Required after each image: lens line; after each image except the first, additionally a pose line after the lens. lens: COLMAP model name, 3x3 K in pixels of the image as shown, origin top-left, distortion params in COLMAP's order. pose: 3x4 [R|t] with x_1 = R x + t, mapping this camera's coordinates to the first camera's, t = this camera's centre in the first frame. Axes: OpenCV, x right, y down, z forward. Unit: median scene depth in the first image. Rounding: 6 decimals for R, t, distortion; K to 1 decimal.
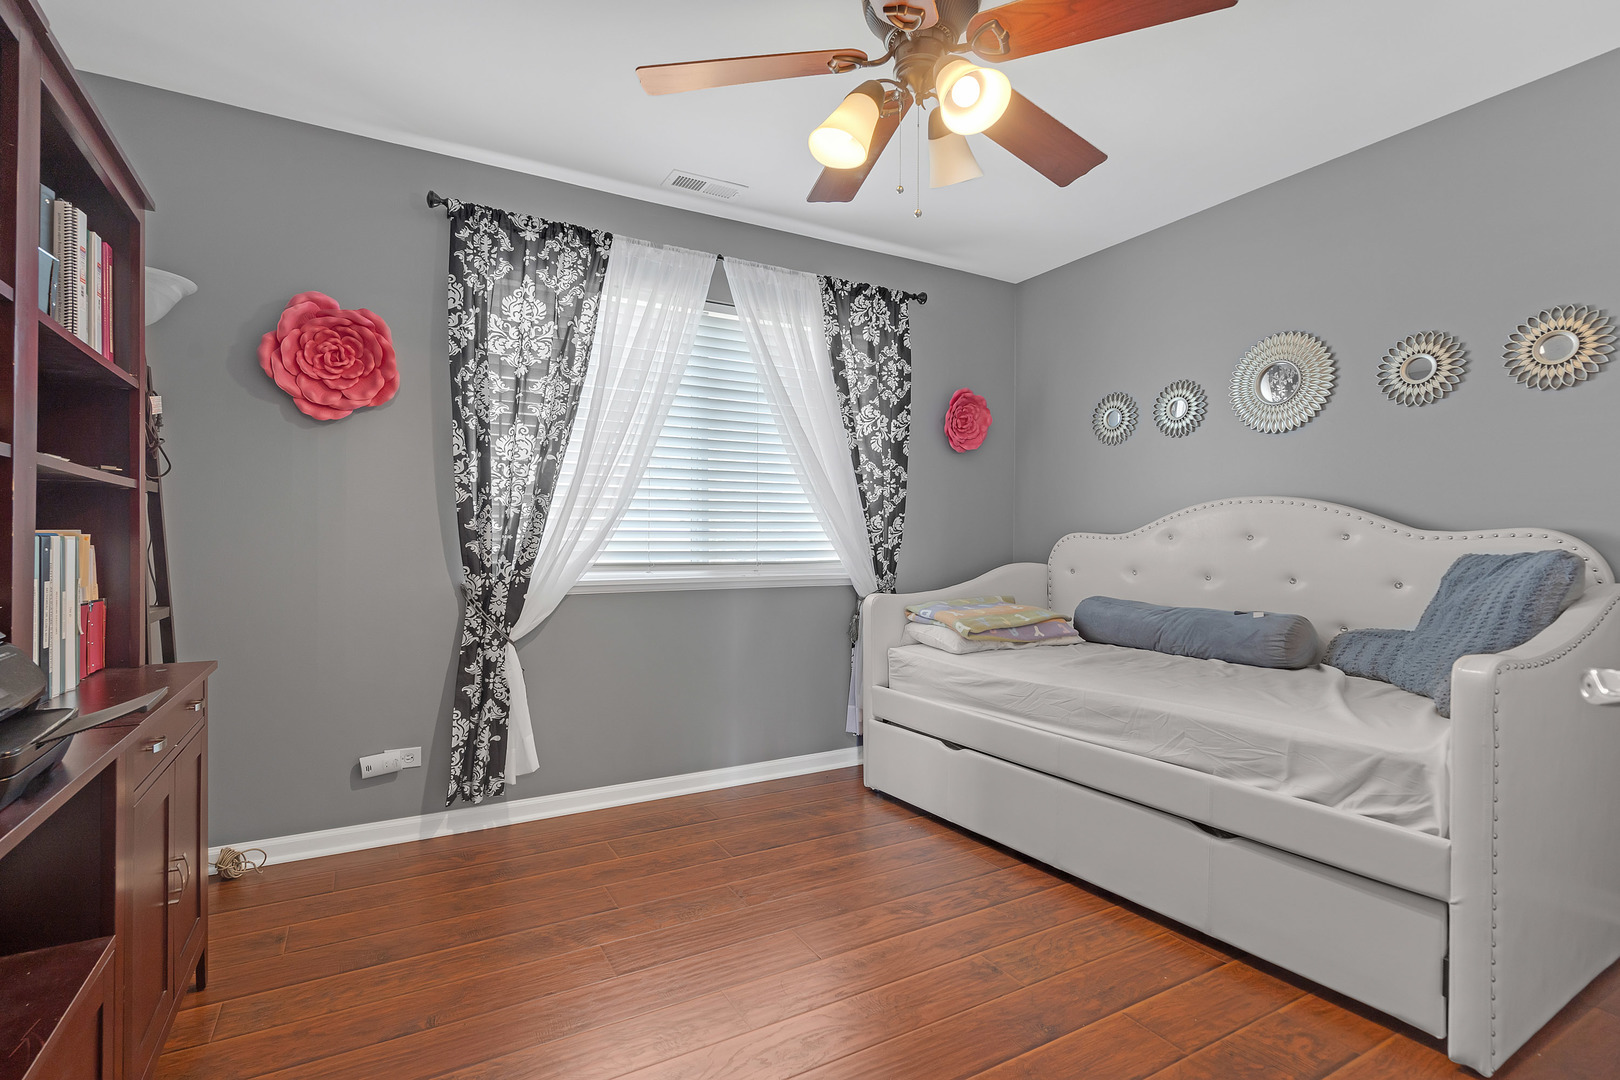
lens RADIAL K [[773.5, 0, 815.2], [0, 773.5, 549.6], [0, 0, 1]] dist [-0.001475, 0.001393]
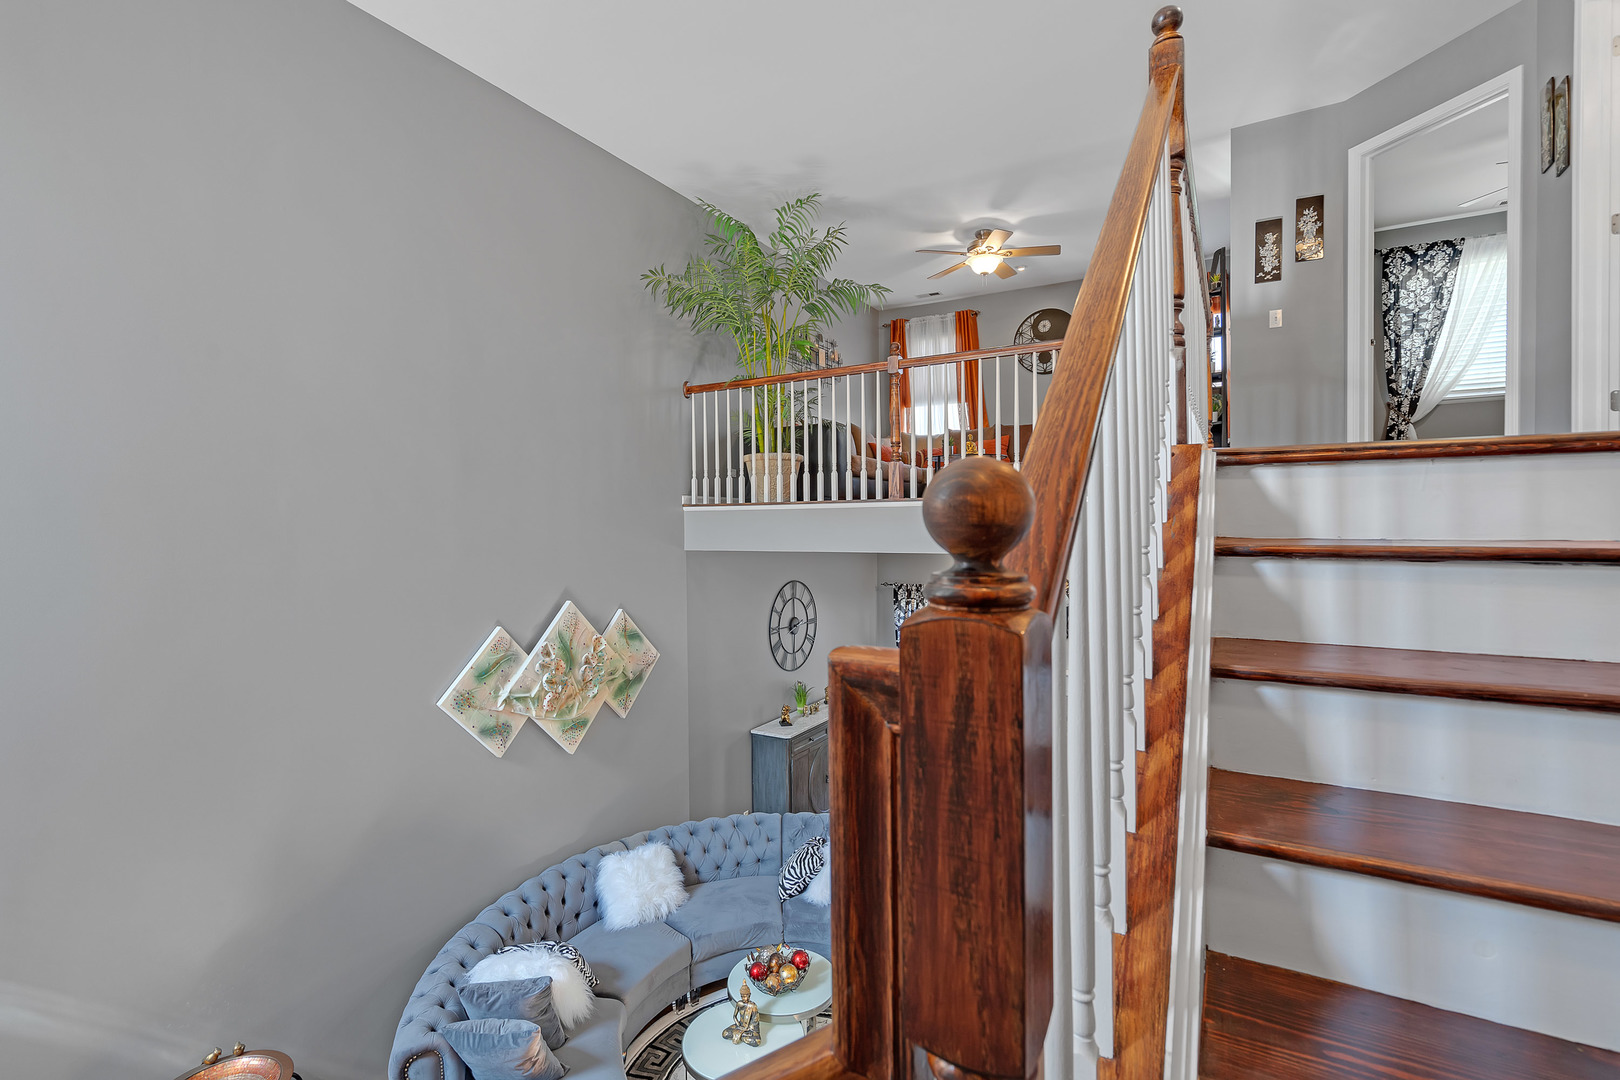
lens RADIAL K [[773.5, 0, 815.7], [0, 773.5, 540.8], [0, 0, 1]] dist [-0.001475, 0.001393]
pose [[0.522151, 0.010885, -0.852783, 0.703444], [0.018558, 0.999537, 0.024121, 0.392542], [0.852651, -0.028420, 0.521707, -1.865933]]
